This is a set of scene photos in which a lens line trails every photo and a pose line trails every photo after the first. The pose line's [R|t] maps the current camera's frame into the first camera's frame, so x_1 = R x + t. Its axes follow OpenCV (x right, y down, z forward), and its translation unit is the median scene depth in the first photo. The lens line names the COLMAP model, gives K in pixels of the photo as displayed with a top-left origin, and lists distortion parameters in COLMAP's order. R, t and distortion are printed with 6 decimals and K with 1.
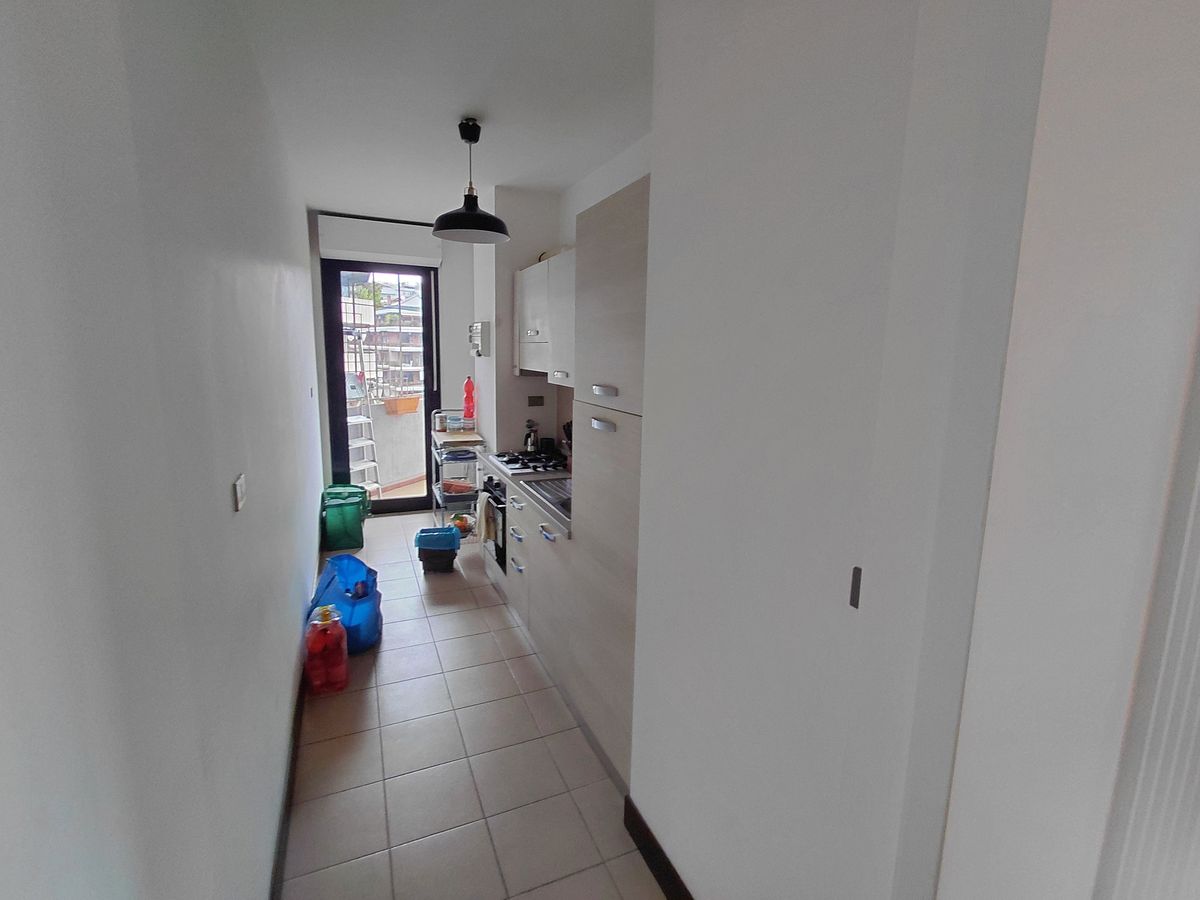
lens RADIAL K [[554.9, 0, 603.9], [0, 554.9, 435.6], [0, 0, 1]] dist [-0.005130, -0.000021]
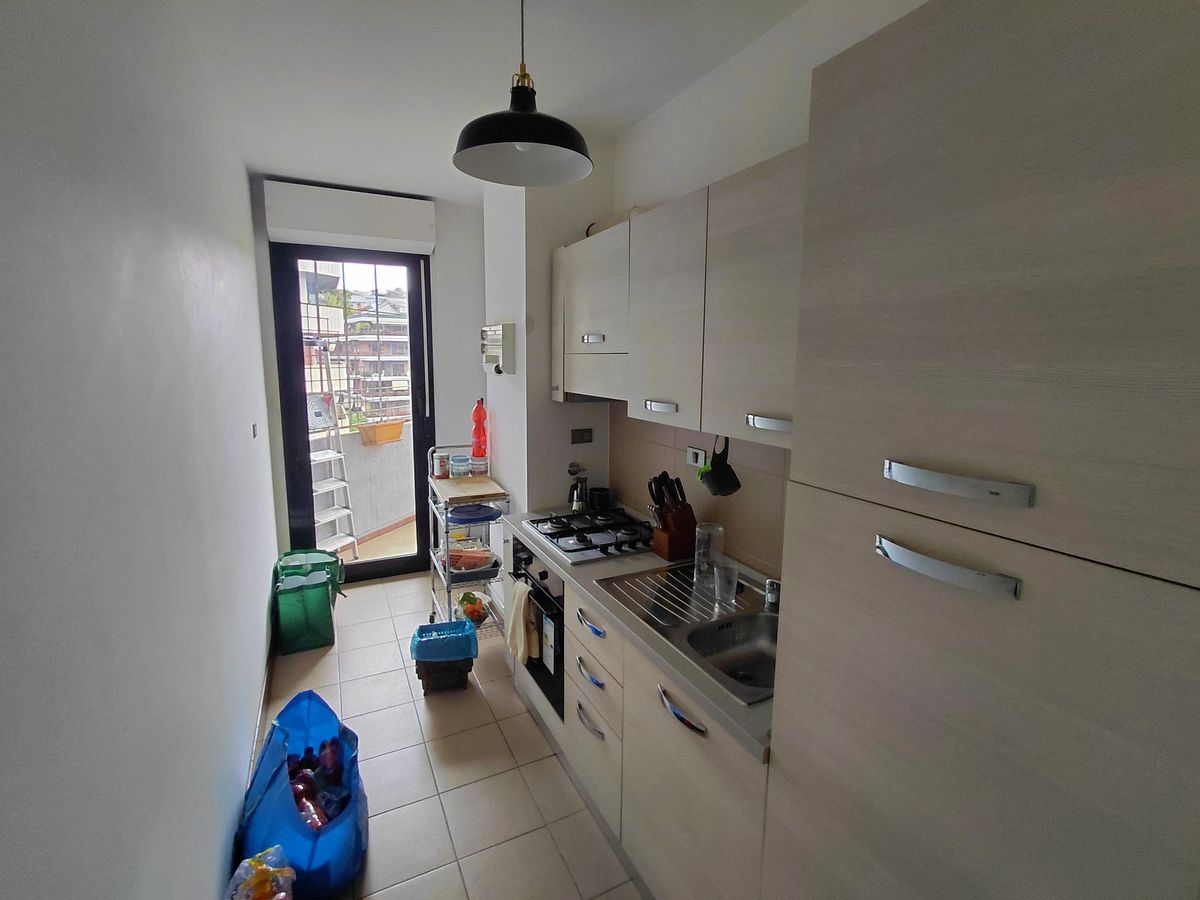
lens RADIAL K [[554.9, 0, 603.9], [0, 554.9, 435.6], [0, 0, 1]] dist [-0.005130, -0.000021]
pose [[0.998865, -0.019711, 0.043372, -0.114795], [0.020198, 0.999737, -0.010823, -0.050591], [-0.043148, 0.011686, 0.999000, 0.274035]]
